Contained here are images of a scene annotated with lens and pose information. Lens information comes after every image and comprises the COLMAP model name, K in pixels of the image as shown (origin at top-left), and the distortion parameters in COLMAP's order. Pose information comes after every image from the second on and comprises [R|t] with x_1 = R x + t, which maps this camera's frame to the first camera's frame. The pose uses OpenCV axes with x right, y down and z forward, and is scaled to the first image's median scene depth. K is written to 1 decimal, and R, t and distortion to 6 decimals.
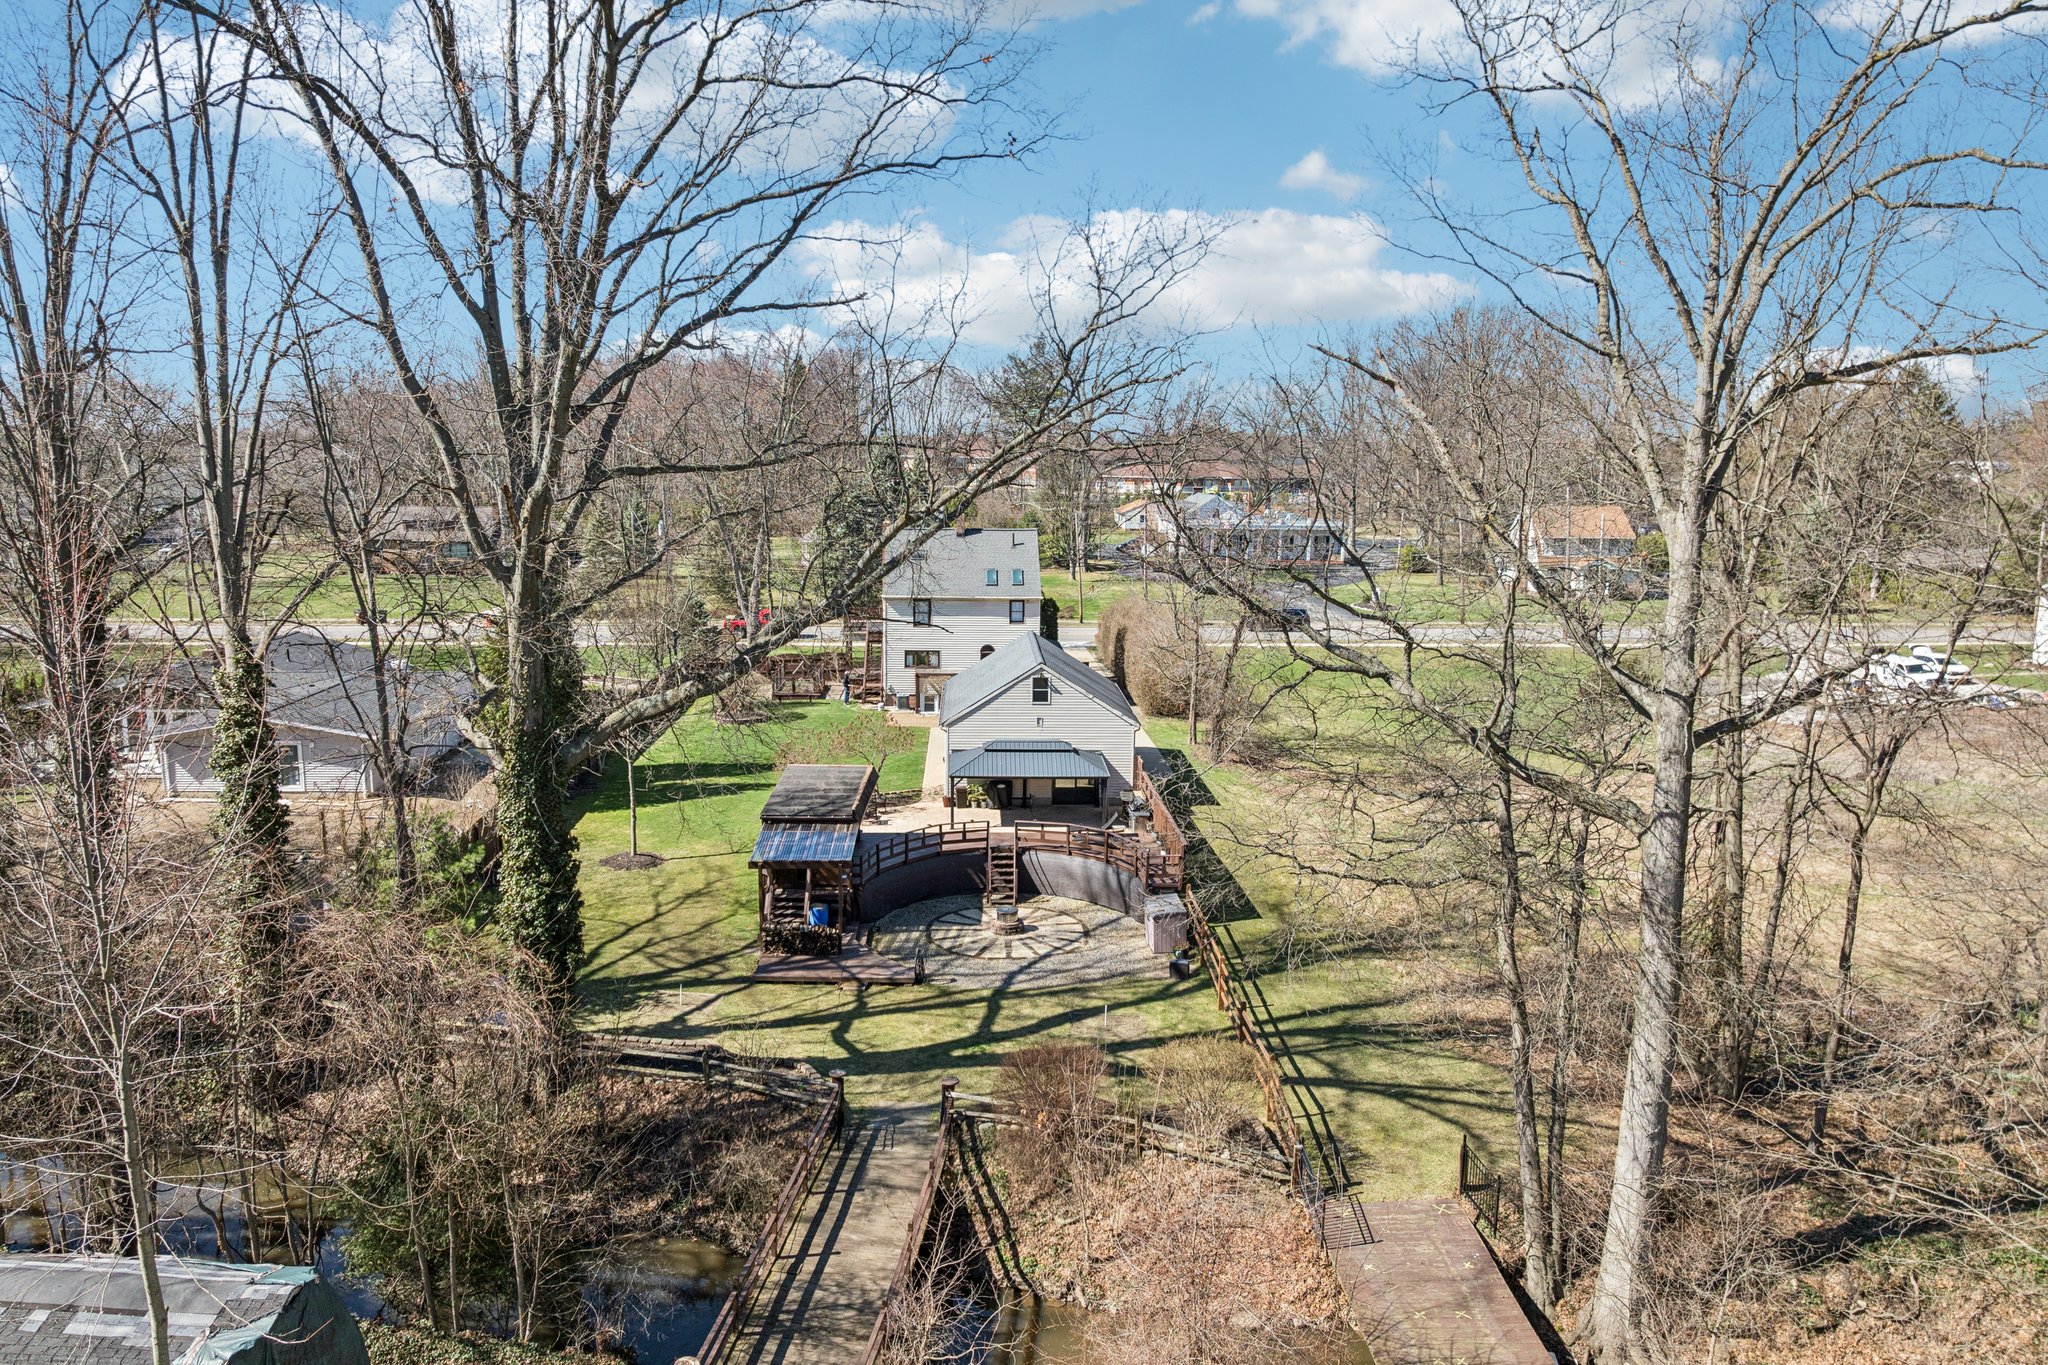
lens RADIAL K [[1420.4, 0, 1030.1], [0, 1420.4, 687.3], [0, 0, 1]] dist [-0.071928, 0.045902]
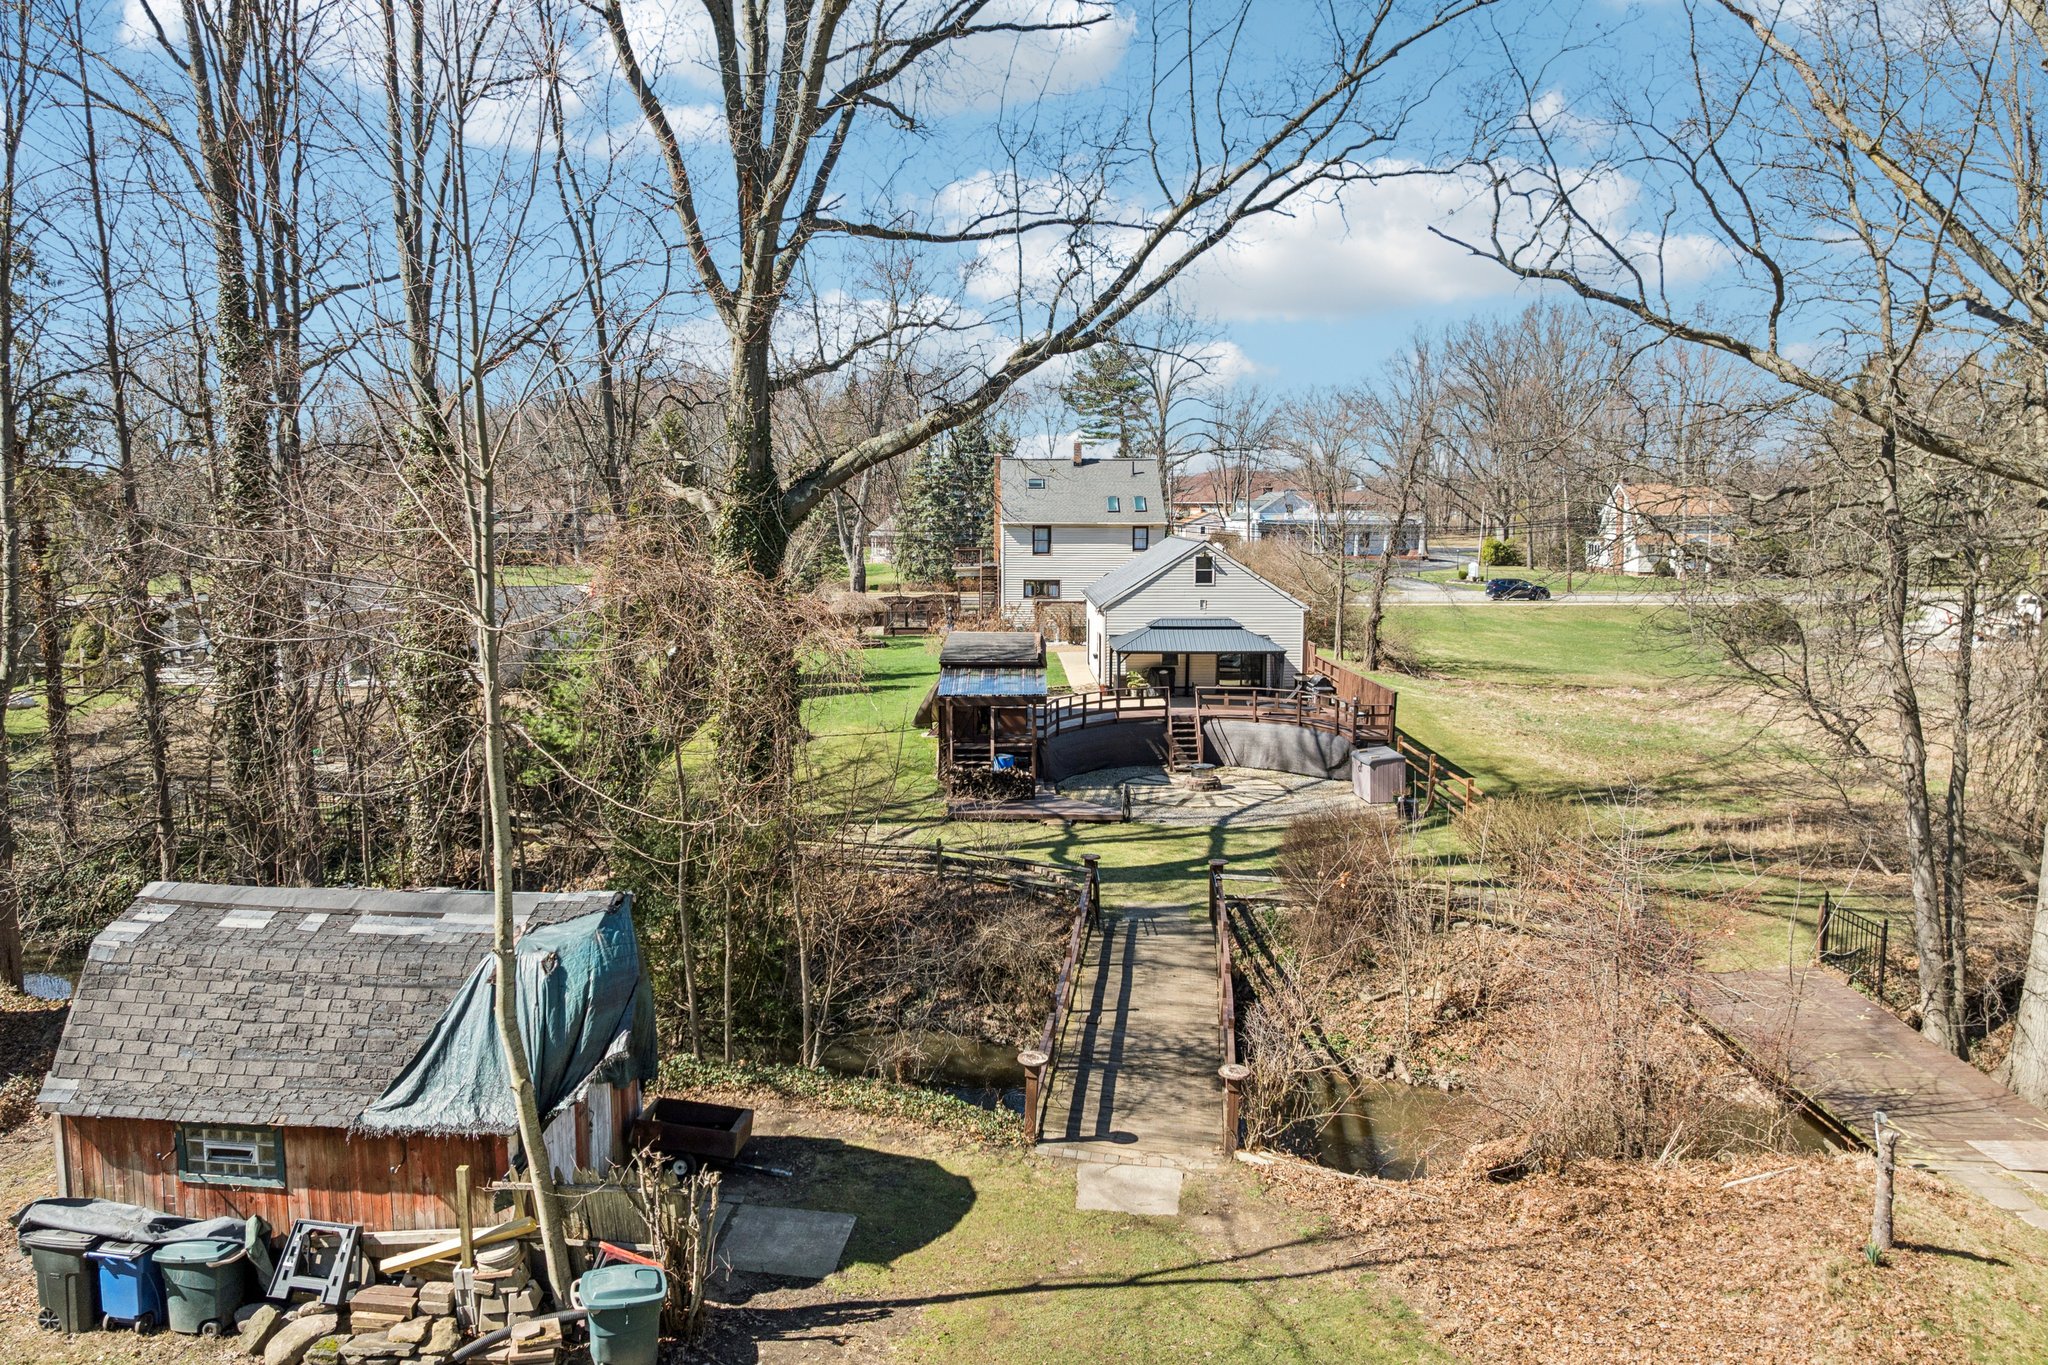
lens RADIAL K [[1440.5, 0, 1024.0], [0, 1440.5, 682.5], [0, 0, 1]] dist [-0.041493, 0.000131]
pose [[0.999785, -0.006345, -0.019749, -0.124807], [0.005385, 0.998819, -0.048280, 0.162084], [0.020032, 0.048163, 0.998639, 0.067005]]
